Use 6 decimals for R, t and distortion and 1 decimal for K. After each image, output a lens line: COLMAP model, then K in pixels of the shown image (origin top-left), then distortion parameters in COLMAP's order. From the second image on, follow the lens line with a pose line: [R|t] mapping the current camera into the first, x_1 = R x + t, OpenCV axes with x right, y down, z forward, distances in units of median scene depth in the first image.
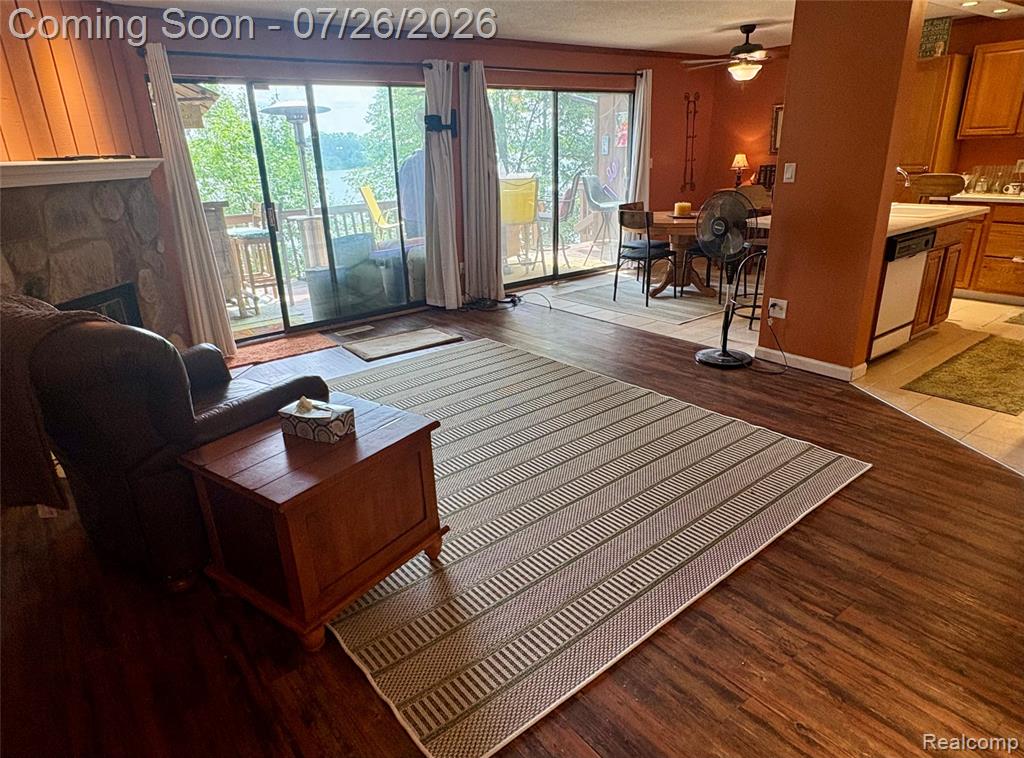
lens RADIAL K [[614.2, 0, 512.0], [0, 614.2, 379.0], [0, 0, 1]] dist [0.002239, 0.001507]
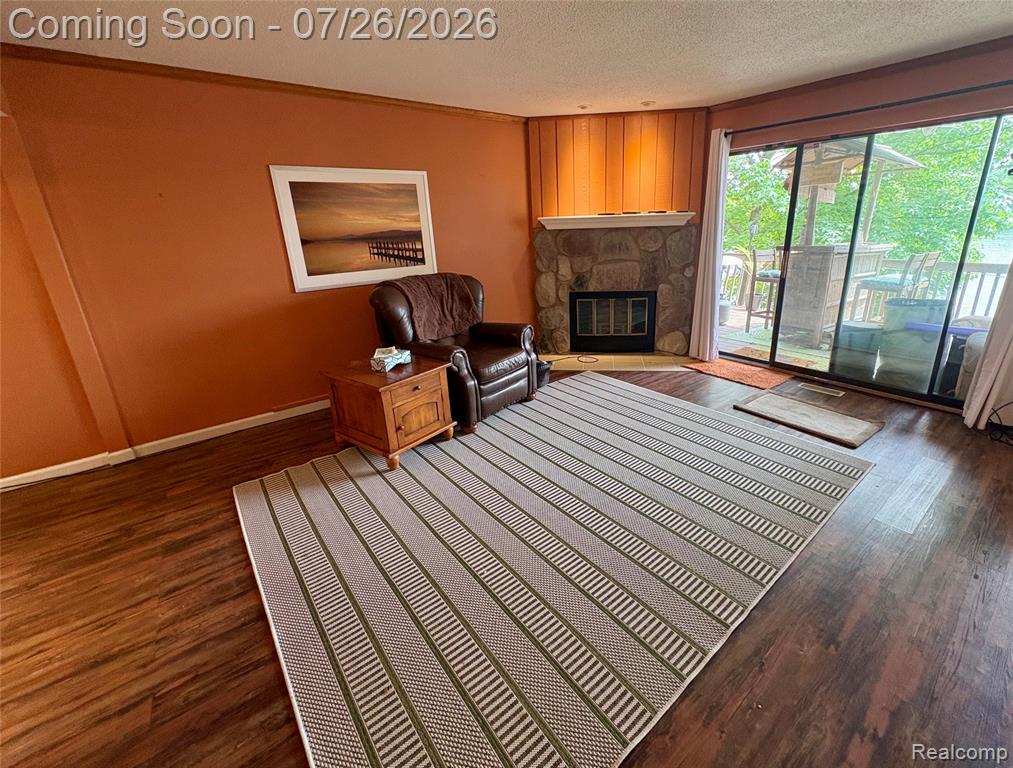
lens RADIAL K [[431.1, 0, 540.3], [0, 431.1, 362.4], [0, 0, 1]] dist [-0.000938, -0.000211]
pose [[0.015831, 0.345304, -0.938357, 0.542144], [-0.322229, 0.890167, 0.322135, -0.290284], [0.946529, 0.297267, 0.125360, 0.723566]]
